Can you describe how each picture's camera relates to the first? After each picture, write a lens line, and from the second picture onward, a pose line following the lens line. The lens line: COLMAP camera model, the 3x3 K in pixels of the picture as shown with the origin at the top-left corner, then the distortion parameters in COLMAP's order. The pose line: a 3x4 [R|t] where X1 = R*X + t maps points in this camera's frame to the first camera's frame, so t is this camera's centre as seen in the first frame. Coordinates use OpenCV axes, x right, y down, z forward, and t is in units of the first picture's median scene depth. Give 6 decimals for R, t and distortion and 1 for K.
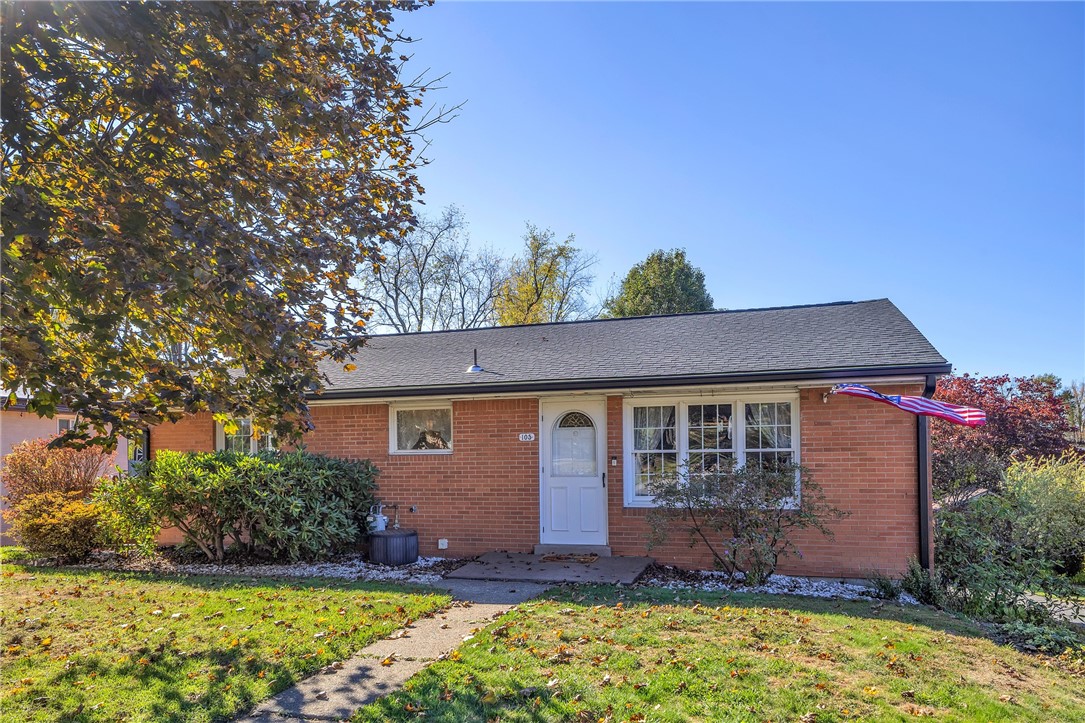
lens RADIAL K [[689.7, 0, 557.2], [0, 689.7, 441.0], [0, 0, 1]] dist [0.008215, 0.003609]
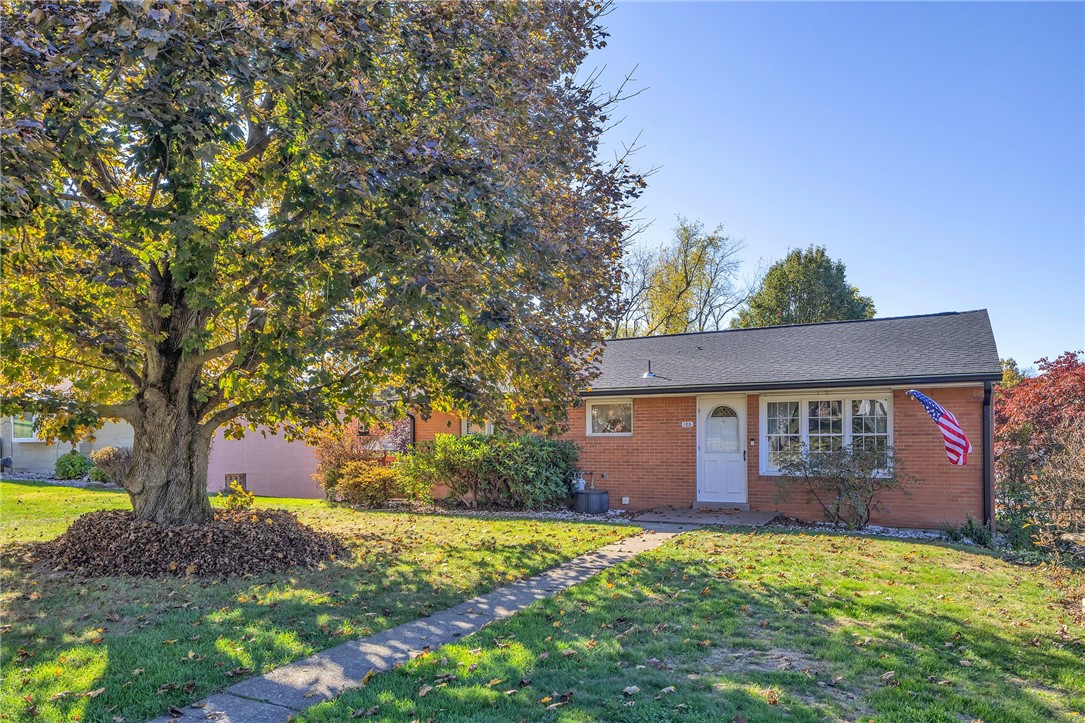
lens RADIAL K [[689.7, 0, 561.4], [0, 689.7, 449.2], [0, 0, 1]] dist [0.008215, 0.003609]
pose [[0.979663, 0.006286, -0.200550, -0.014255], [0.002658, 0.999015, 0.044297, -0.018230], [0.200631, -0.043929, 0.978681, -0.419111]]
